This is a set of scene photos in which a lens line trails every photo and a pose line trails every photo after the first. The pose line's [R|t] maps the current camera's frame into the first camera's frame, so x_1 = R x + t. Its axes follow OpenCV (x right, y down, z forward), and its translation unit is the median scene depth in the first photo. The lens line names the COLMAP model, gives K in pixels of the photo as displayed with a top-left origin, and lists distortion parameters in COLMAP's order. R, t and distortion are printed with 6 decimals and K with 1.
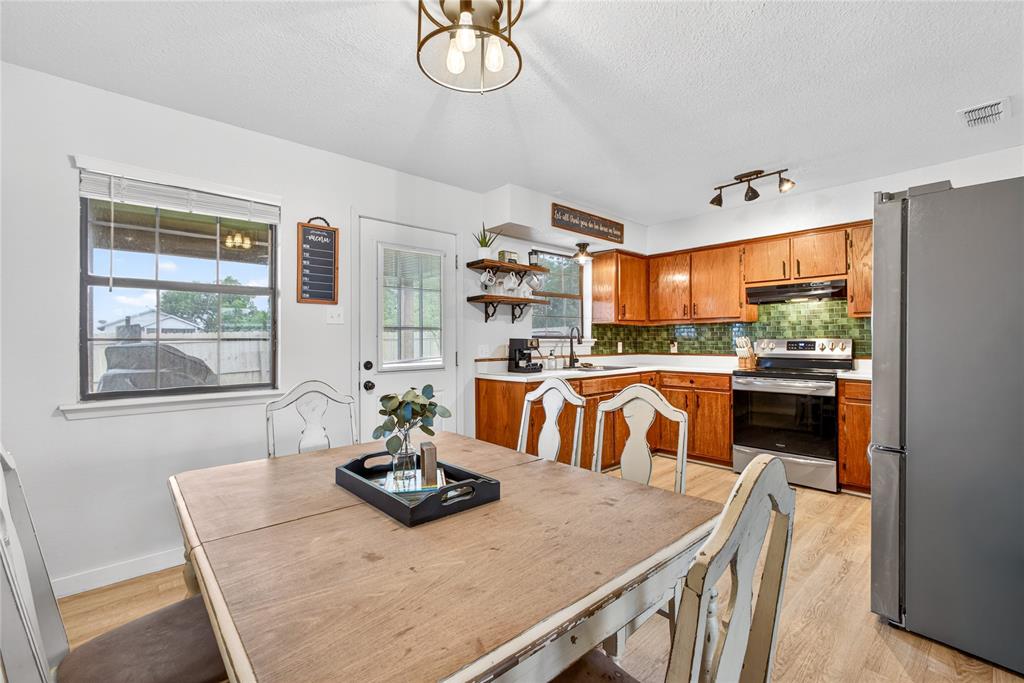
lens RADIAL K [[438.4, 0, 506.9], [0, 438.4, 338.5], [0, 0, 1]] dist [0.000183, -0.000049]
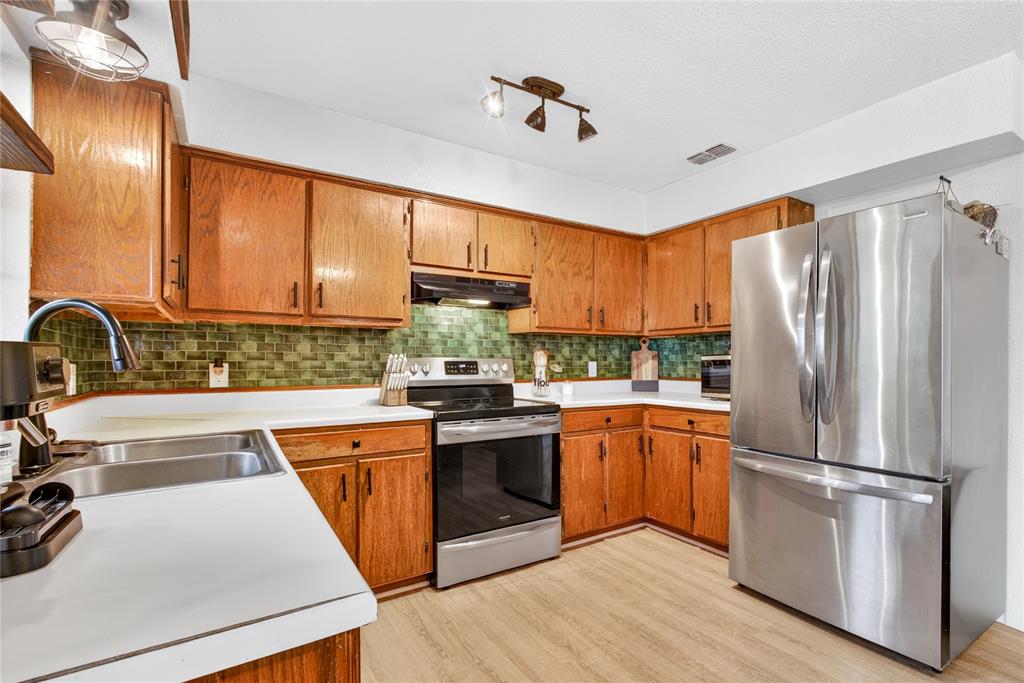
lens RADIAL K [[490.2, 0, 572.2], [0, 490.2, 360.8], [0, 0, 1]] dist [-0.000111, 0.000078]
pose [[0.105867, 0.002118, 0.994378, -0.094934], [-0.006721, 0.999976, -0.001414, 0.005038], [-0.994358, -0.006533, 0.105879, 0.716990]]
